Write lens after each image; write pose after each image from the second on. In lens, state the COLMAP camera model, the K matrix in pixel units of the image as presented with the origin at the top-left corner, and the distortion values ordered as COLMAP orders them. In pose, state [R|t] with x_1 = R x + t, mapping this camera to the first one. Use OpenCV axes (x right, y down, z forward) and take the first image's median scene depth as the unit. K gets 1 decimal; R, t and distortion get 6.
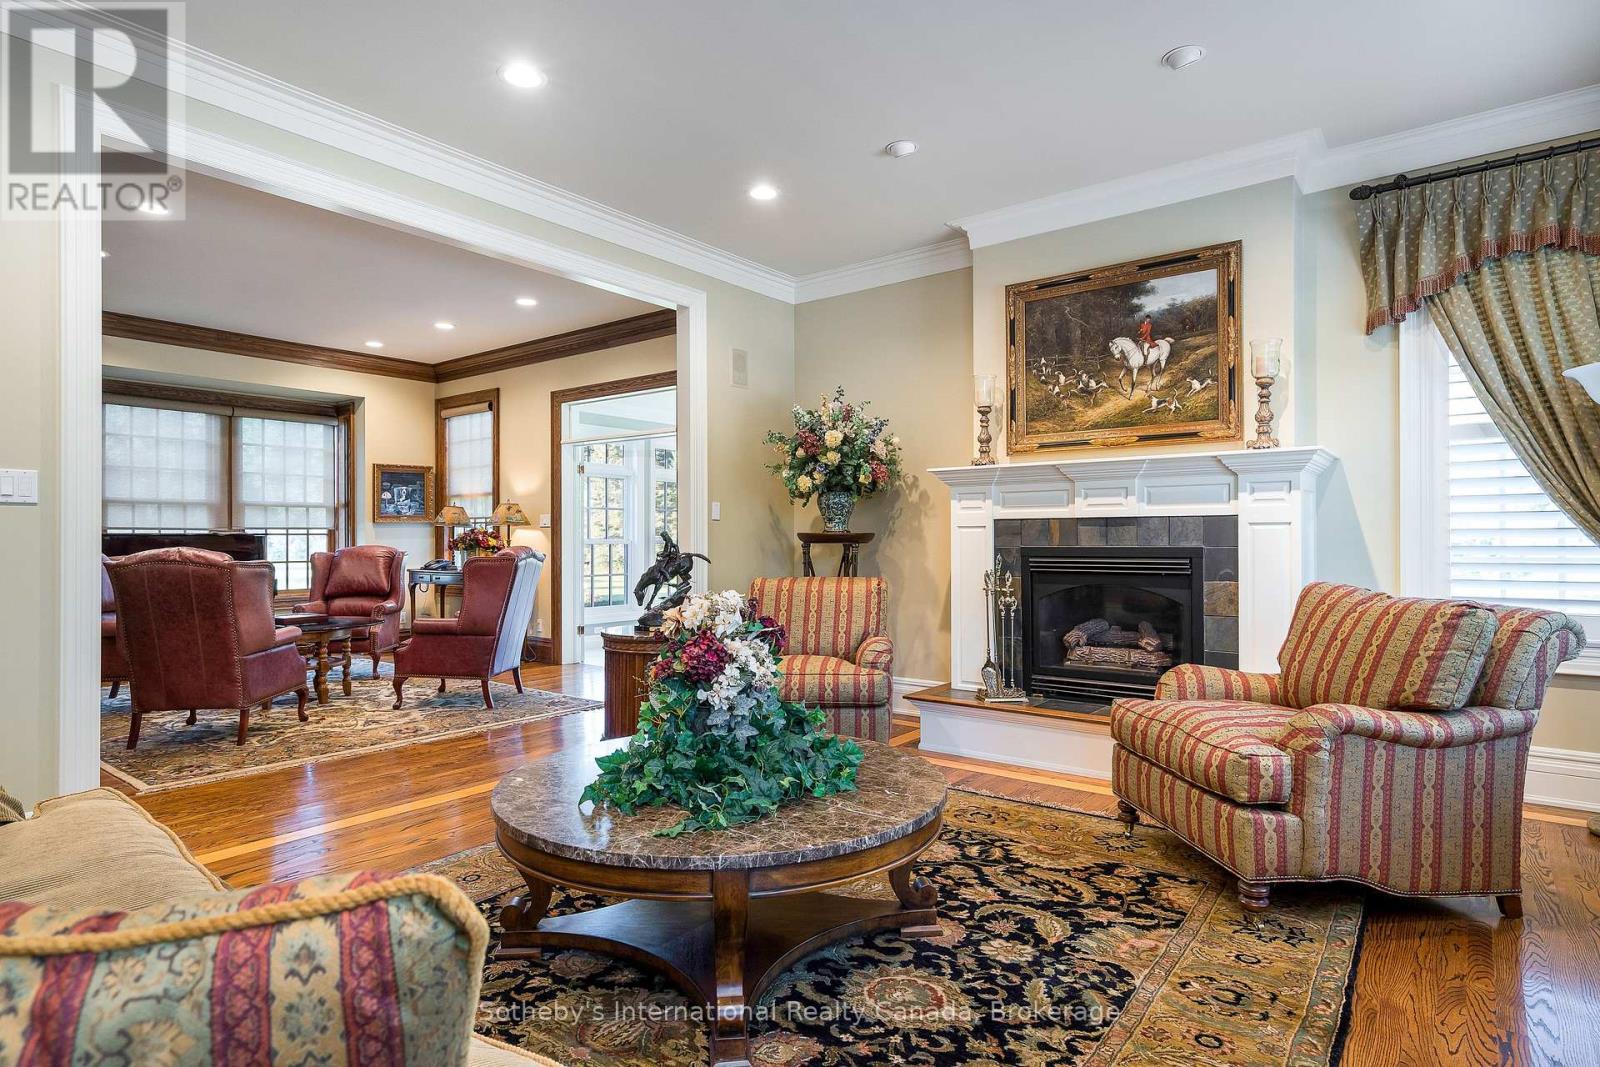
lens RADIAL K [[851.3, 0, 800.0], [0, 851.3, 533.5], [0, 0, 1]] dist [0.001465, 0.000501]
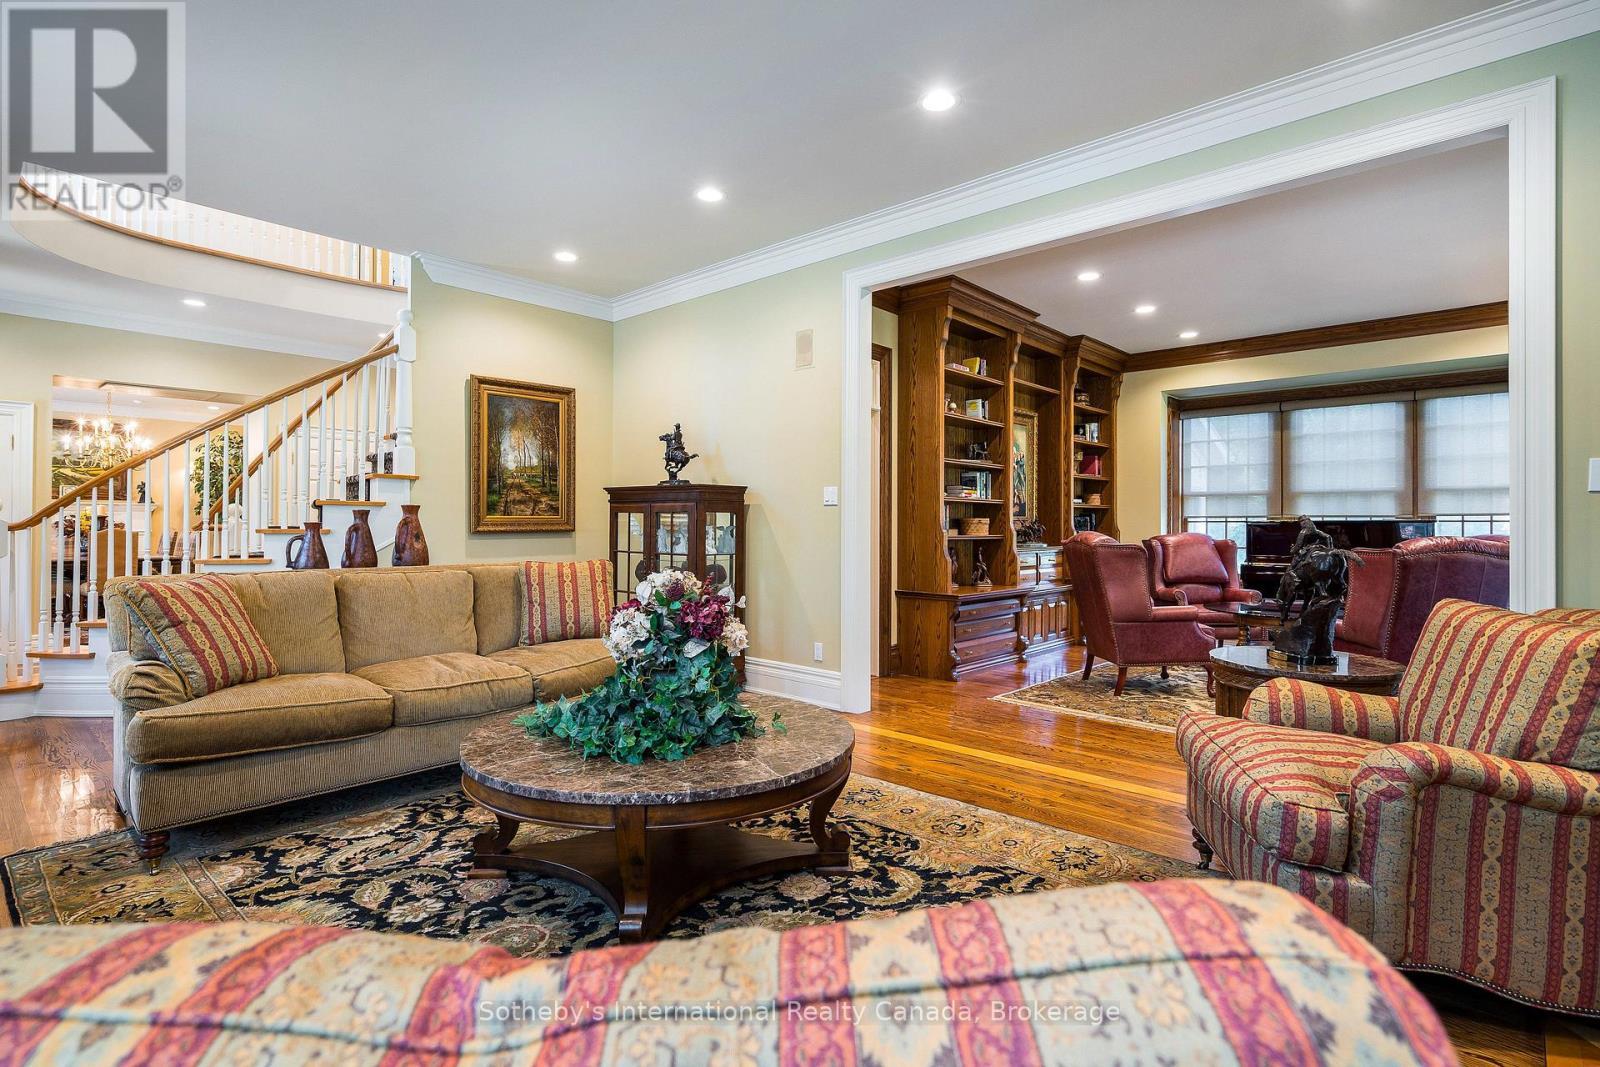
lens RADIAL K [[786.3, 0, 804.4], [0, 786.3, 520.4], [0, 0, 1]] dist [0.013416, 0.000130]
pose [[-0.070035, -0.003332, -0.997539, 0.662526], [0.002858, 0.999990, -0.003541, 0.001739], [0.997540, -0.003099, -0.070024, 0.861212]]
